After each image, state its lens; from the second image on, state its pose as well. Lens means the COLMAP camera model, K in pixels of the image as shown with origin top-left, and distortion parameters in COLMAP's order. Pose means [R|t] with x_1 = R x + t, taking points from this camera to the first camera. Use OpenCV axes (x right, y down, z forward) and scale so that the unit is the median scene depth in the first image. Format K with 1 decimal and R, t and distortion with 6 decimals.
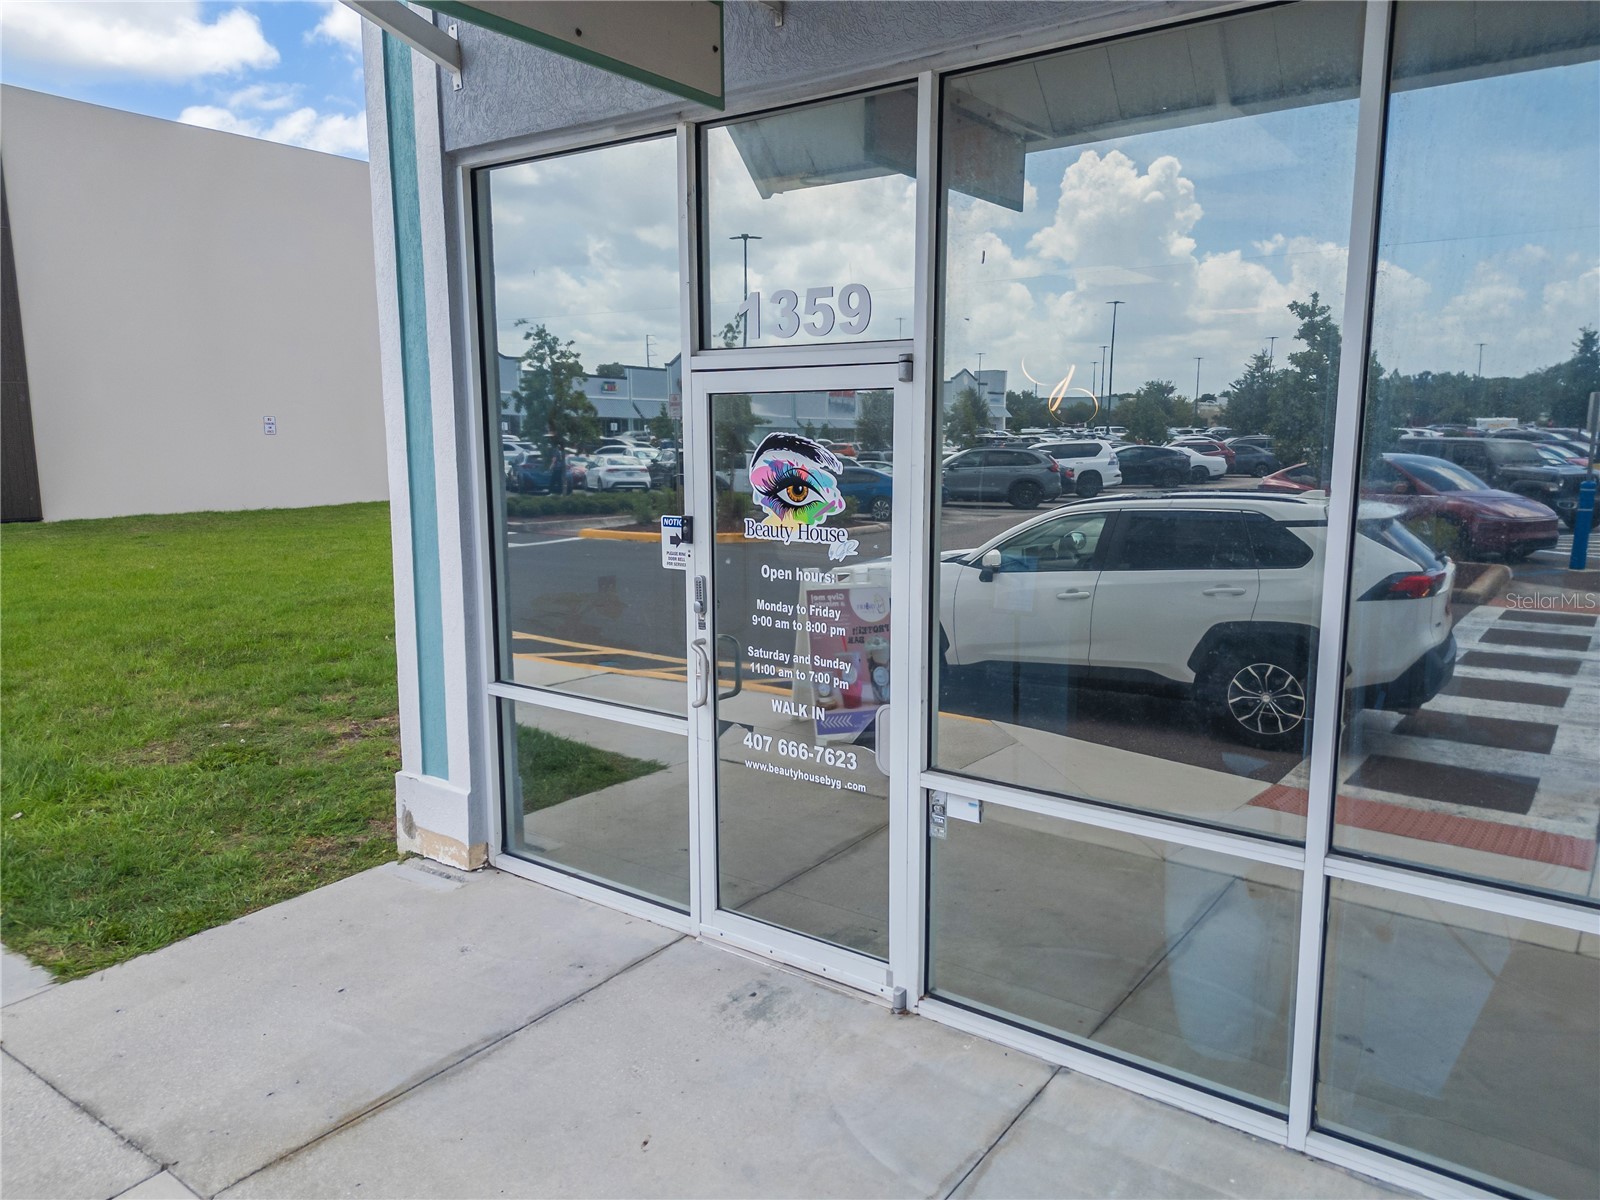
lens RADIAL K [[1125.2, 0, 797.2], [0, 1125.2, 590.5], [0, 0, 1]] dist [0.047545, -0.006217]
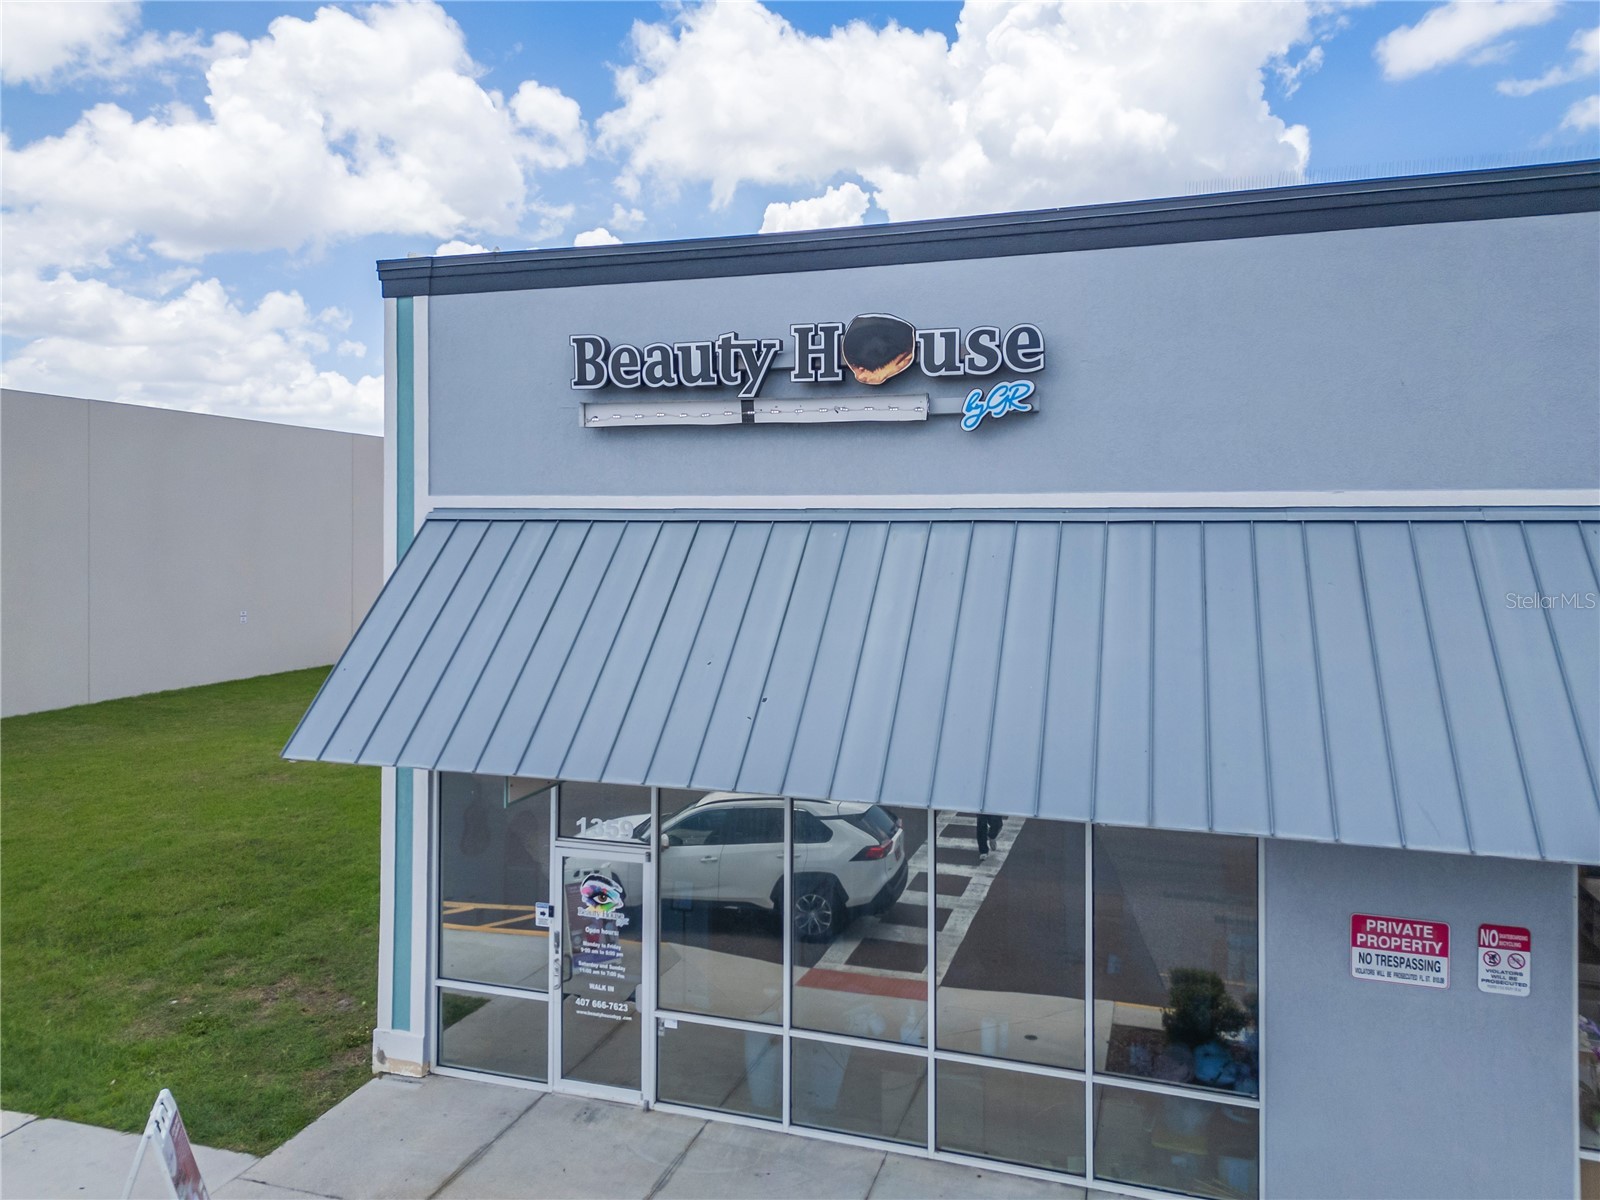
lens RADIAL K [[1132.0, 0, 804.1], [0, 1132.0, 554.3], [0, 0, 1]] dist [0.060754, -0.041007]
pose [[0.948124, 0.002161, 0.317892, -0.361223], [0.038908, 0.991670, -0.122785, -0.488460], [-0.315510, 0.128784, 0.940143, -1.543261]]
